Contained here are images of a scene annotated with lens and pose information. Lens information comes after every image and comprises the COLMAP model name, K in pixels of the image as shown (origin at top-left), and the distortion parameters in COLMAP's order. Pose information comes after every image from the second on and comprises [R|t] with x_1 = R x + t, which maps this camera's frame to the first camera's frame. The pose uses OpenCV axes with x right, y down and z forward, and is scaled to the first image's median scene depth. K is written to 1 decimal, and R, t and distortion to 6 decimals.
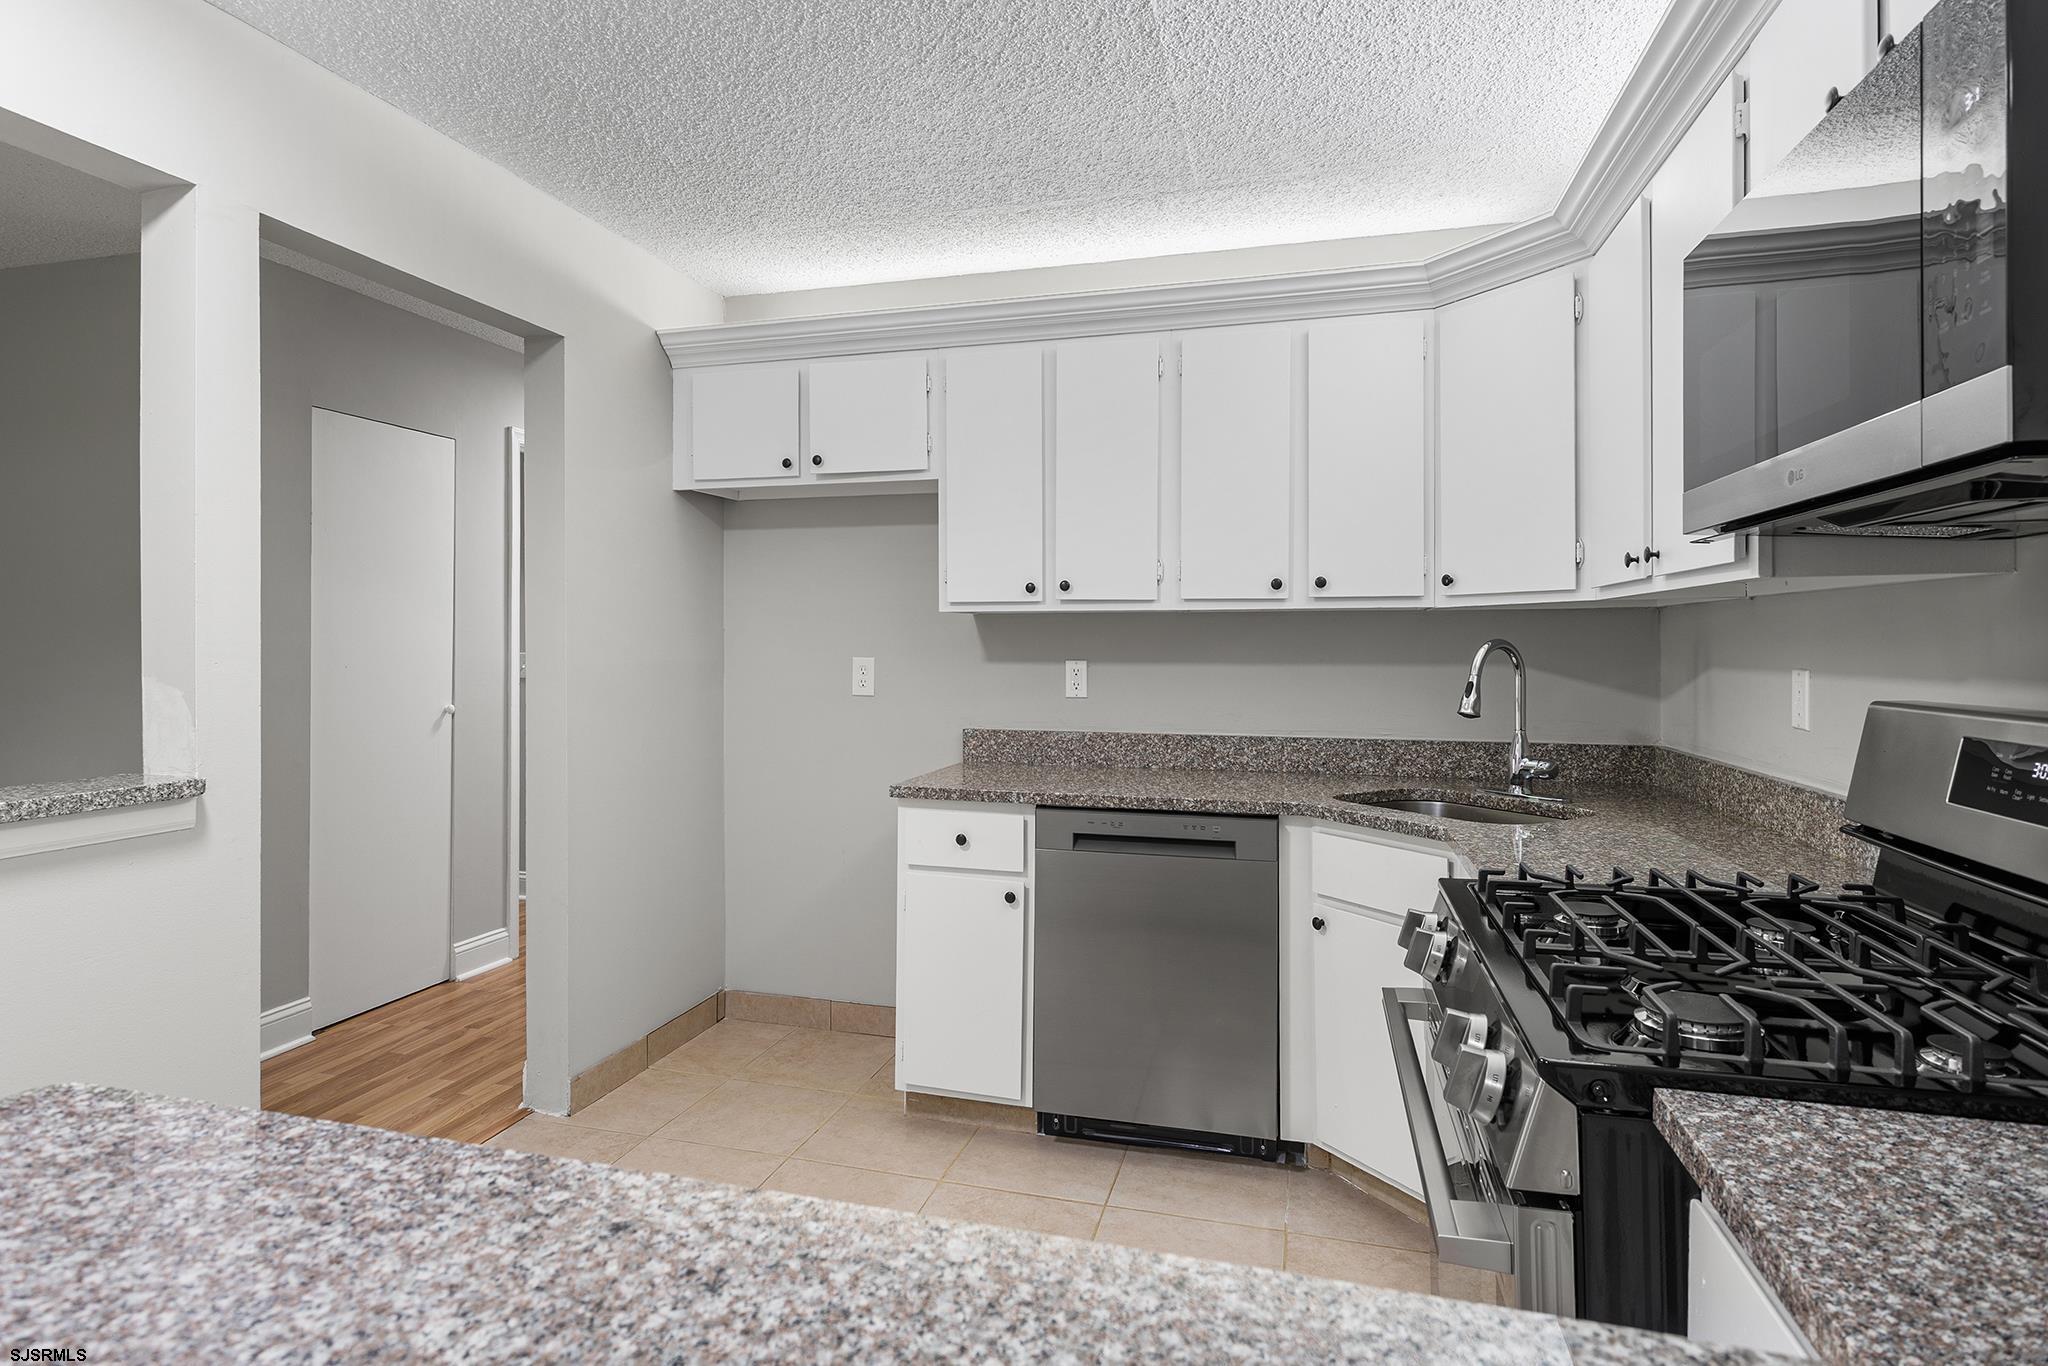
lens RADIAL K [[1054.2, 0, 1020.2], [0, 1054.2, 662.6], [0, 0, 1]] dist [-0.003261, -0.000092]
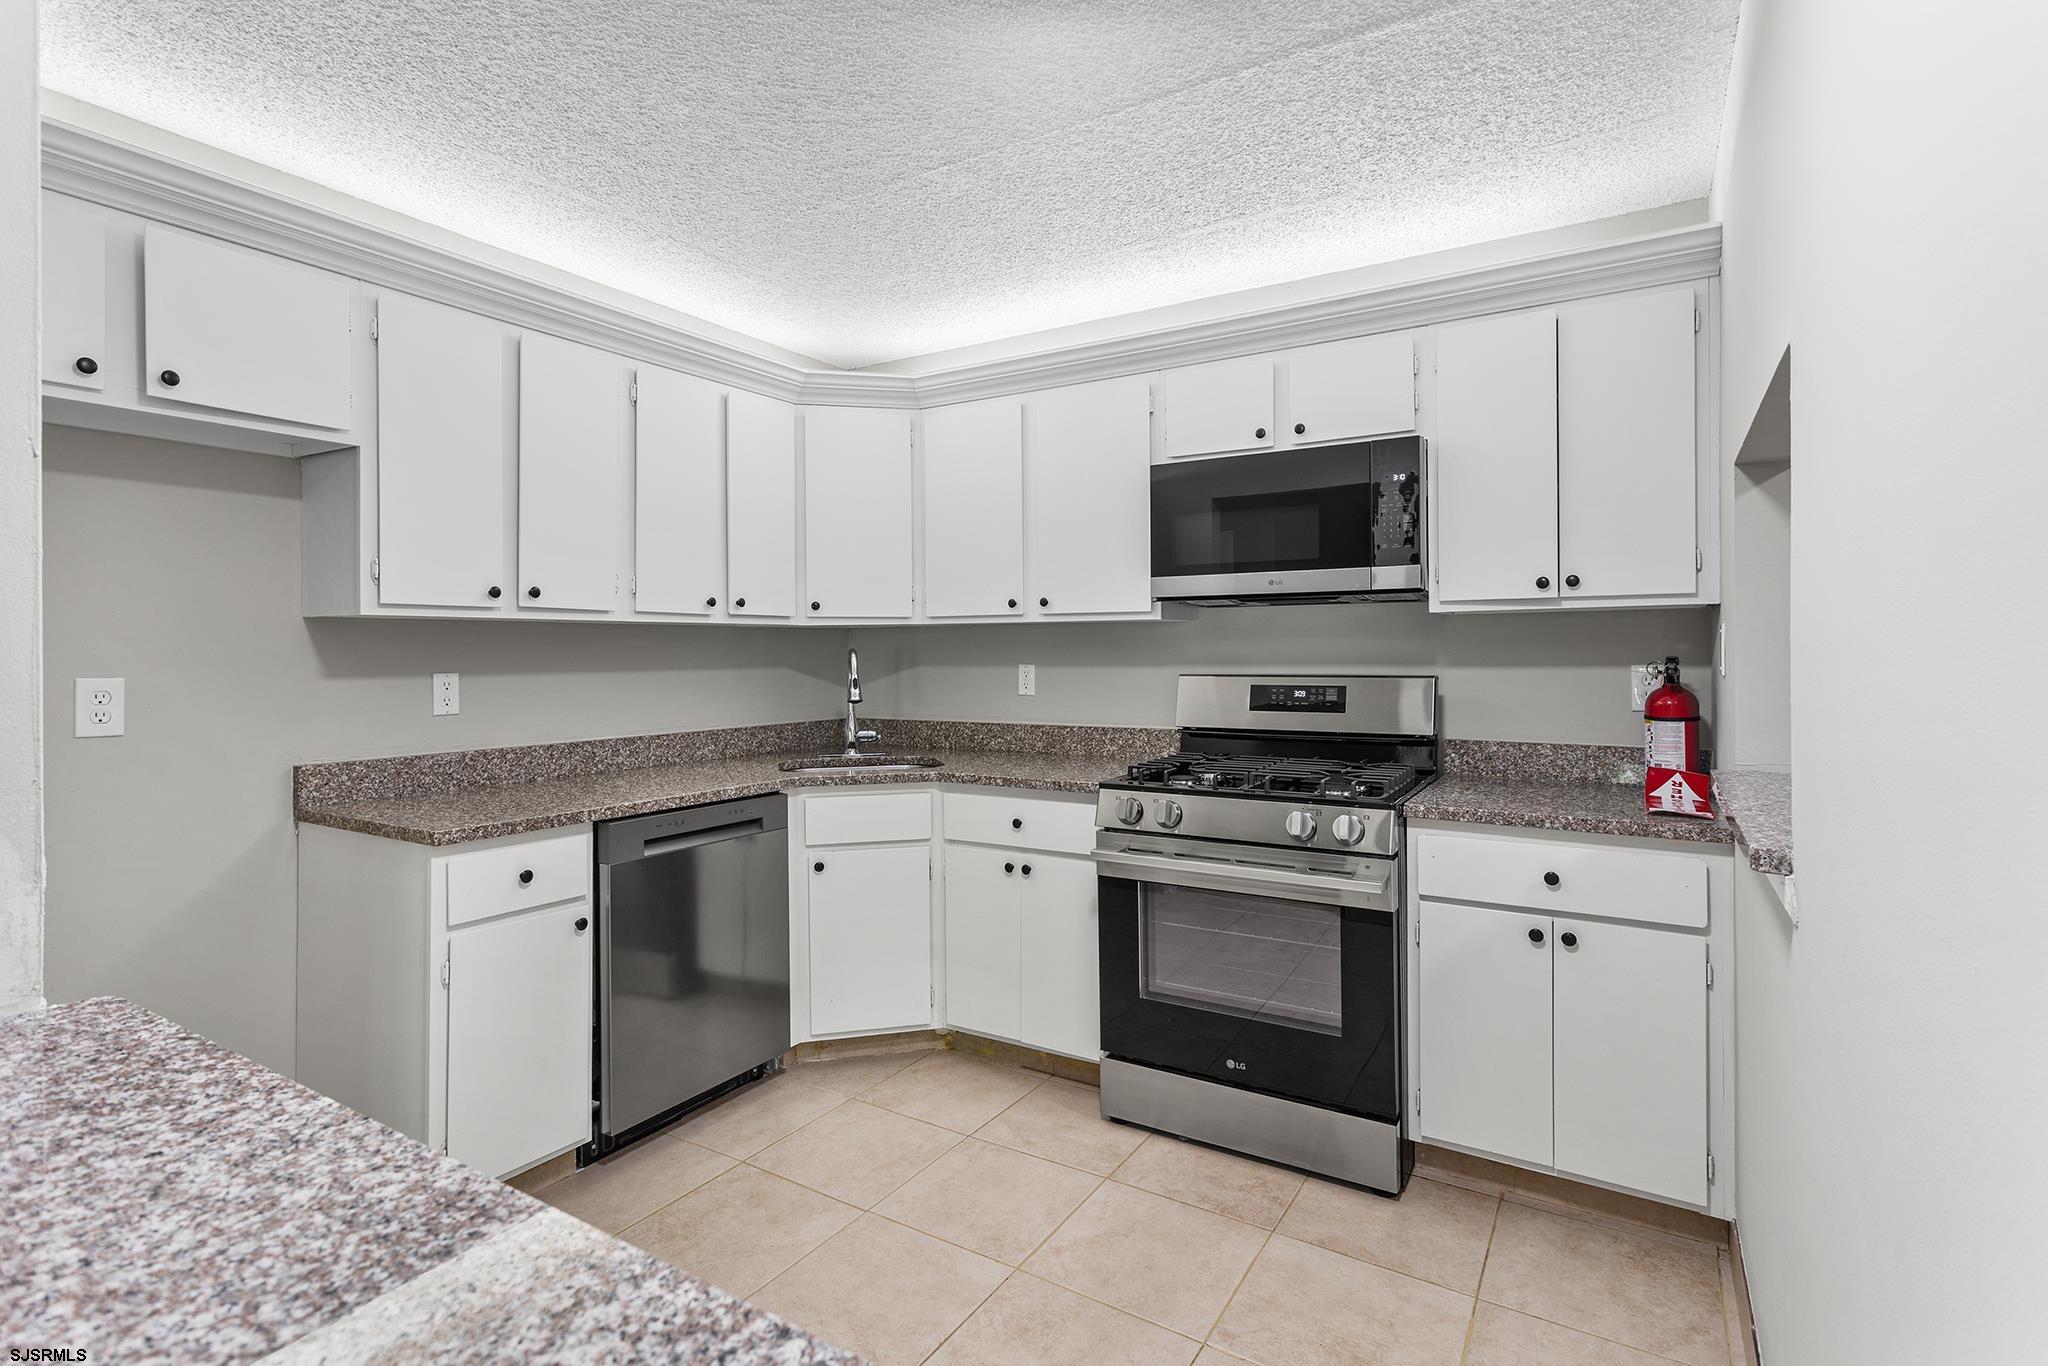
lens RADIAL K [[989.3, 0, 994.7], [0, 989.3, 653.5], [0, 0, 1]] dist [-0.000500, 0.000629]
pose [[0.301451, -0.006422, 0.953460, -0.721698], [0.018840, 0.999822, 0.000778, -0.012012], [-0.953295, 0.017729, 0.301519, 0.368684]]
